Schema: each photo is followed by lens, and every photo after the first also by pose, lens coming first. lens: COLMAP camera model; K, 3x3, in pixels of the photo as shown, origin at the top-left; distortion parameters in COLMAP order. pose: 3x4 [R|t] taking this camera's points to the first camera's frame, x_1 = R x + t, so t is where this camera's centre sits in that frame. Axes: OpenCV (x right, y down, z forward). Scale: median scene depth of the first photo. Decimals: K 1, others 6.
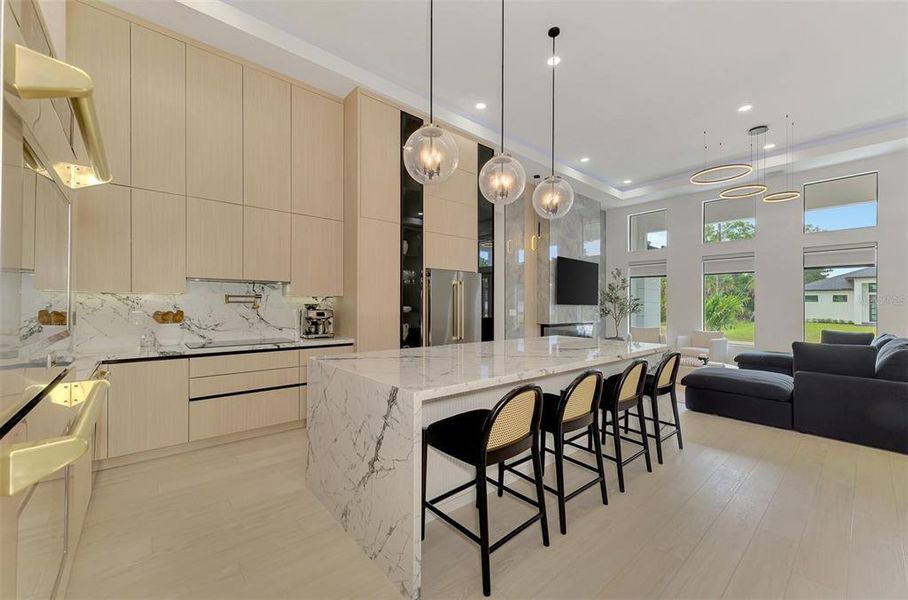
lens RADIAL K [[344.4, 0, 451.3], [0, 344.4, 305.9], [0, 0, 1]] dist [-0.011625, 0.000007]
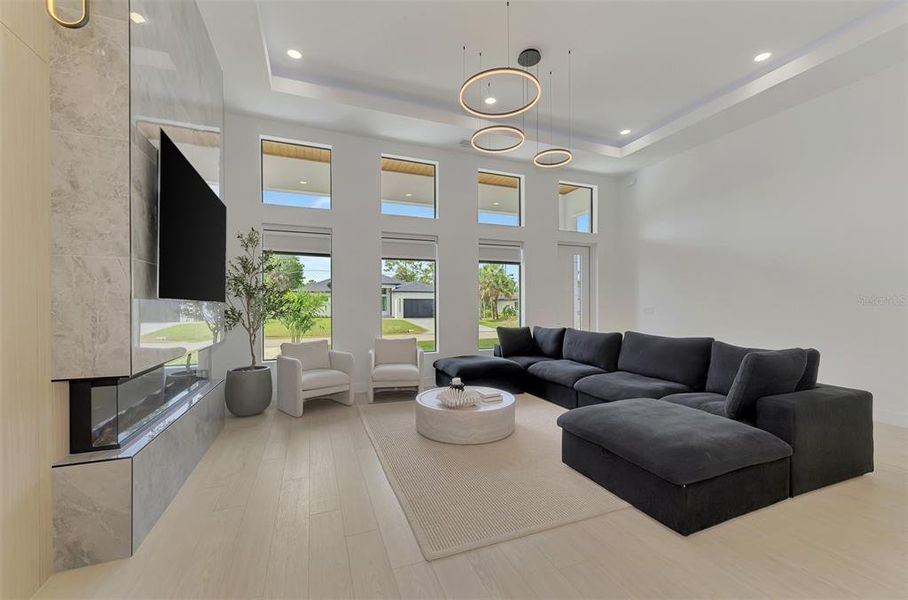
lens RADIAL K [[344.4, 0, 451.3], [0, 344.4, 305.9], [0, 0, 1]] dist [-0.011625, 0.000007]
pose [[0.287298, -0.007391, 0.957813, 0.108043], [0.020392, 0.999791, 0.001598, 0.006105], [-0.957624, 0.019073, 0.287389, 0.677150]]
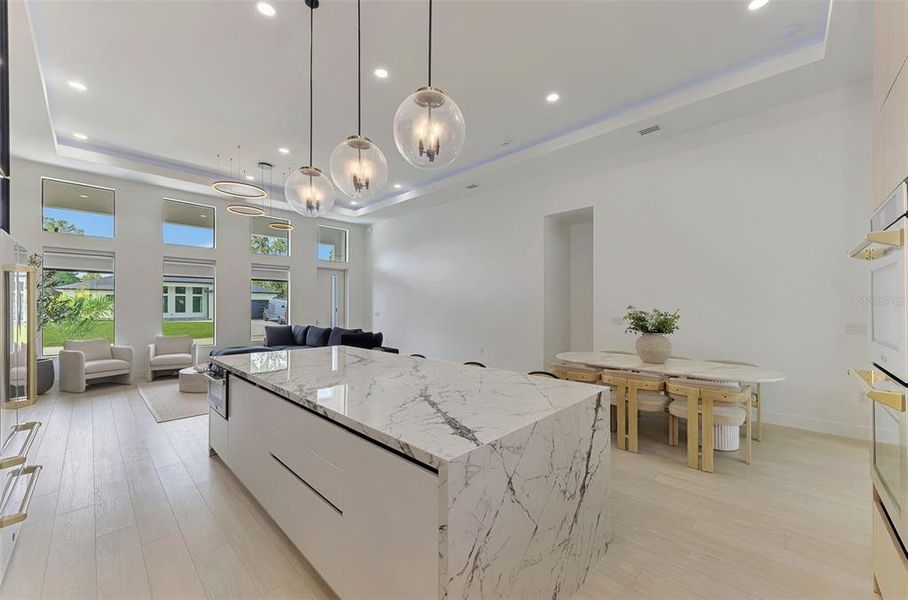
lens RADIAL K [[344.4, 0, 451.3], [0, 344.4, 305.9], [0, 0, 1]] dist [-0.011625, 0.000007]
pose [[-0.136012, -0.004550, 0.990697, -0.291943], [0.013110, 0.999894, 0.006392, -0.007407], [-0.990620, 0.013858, -0.135938, 0.360325]]
